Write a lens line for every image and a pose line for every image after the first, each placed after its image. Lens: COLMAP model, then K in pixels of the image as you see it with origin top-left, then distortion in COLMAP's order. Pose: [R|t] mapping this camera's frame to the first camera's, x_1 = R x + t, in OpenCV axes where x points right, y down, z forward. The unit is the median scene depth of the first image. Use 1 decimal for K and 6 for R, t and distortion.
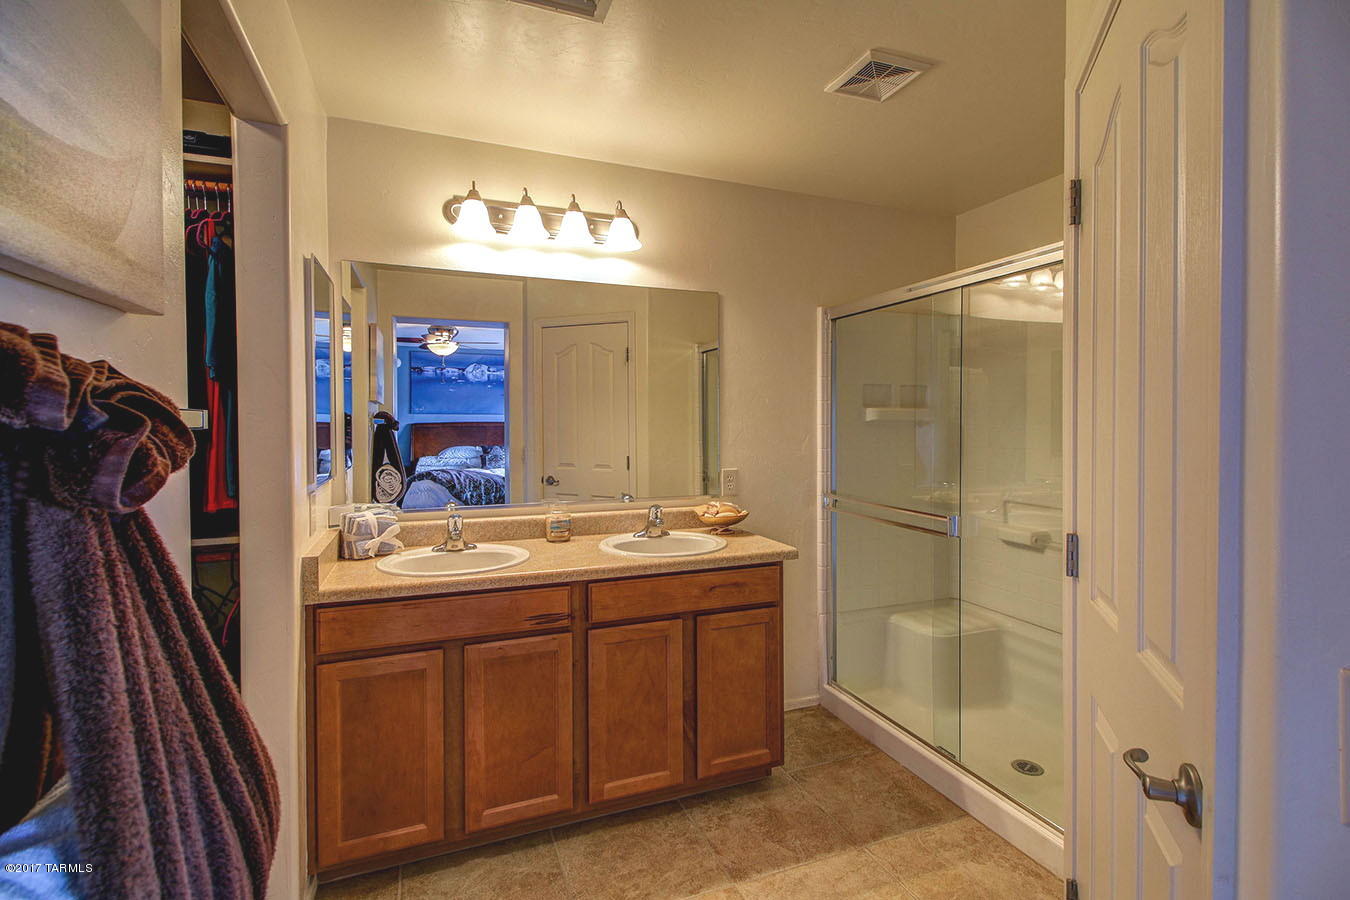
lens RADIAL K [[651.0, 0, 675.0], [0, 651.0, 450.0], [0, 0, 1]] dist [0.026579, -0.017545]
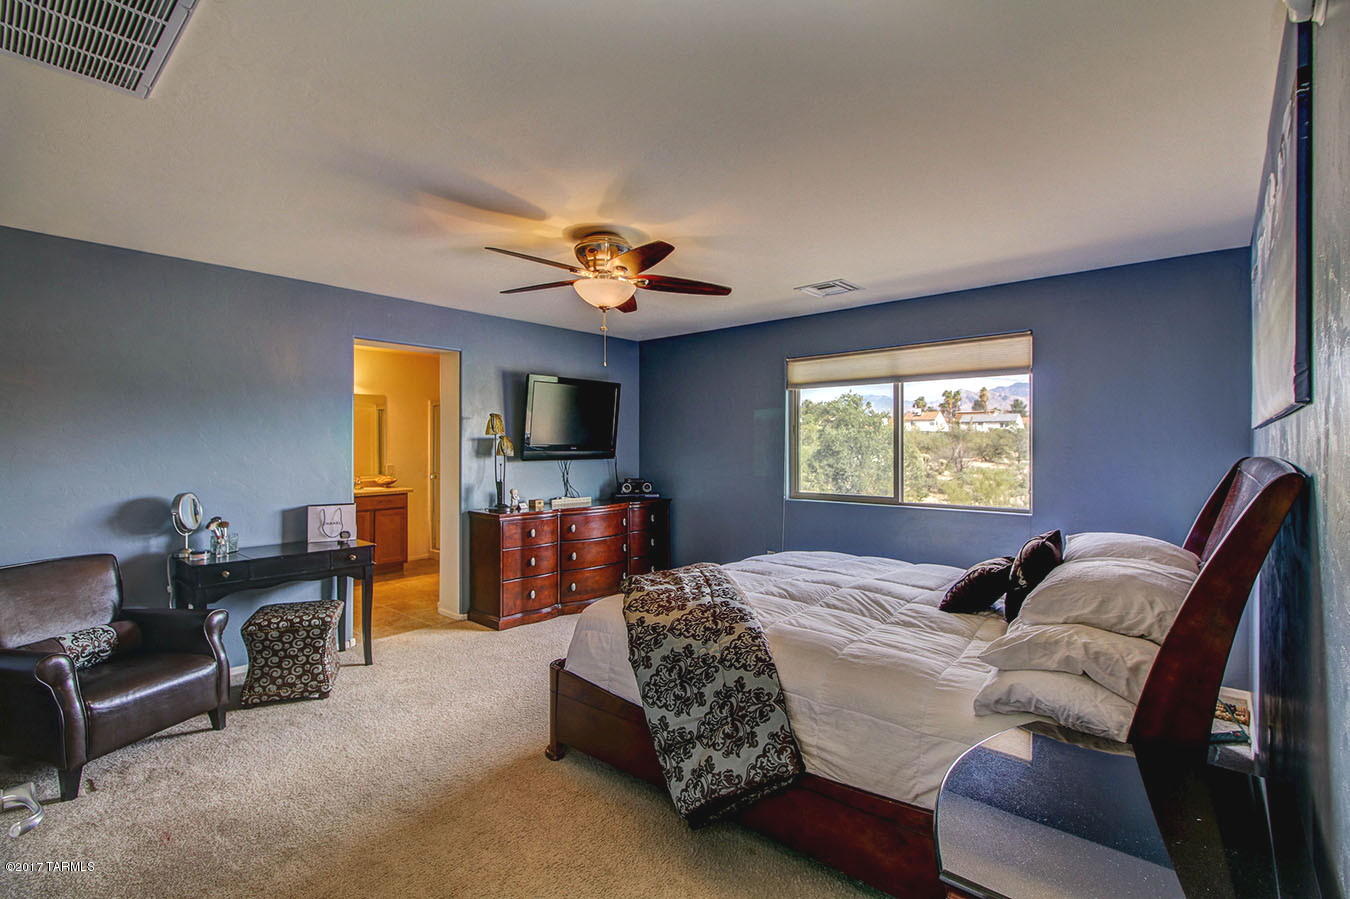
lens RADIAL K [[651.0, 0, 675.0], [0, 651.0, 449.5], [0, 0, 1]] dist [0.026579, -0.017545]
pose [[0.895704, 0.004204, 0.444631, -0.057863], [0.004065, 0.999836, -0.017644, 0.023613], [-0.444632, 0.017611, 0.895540, -1.906075]]
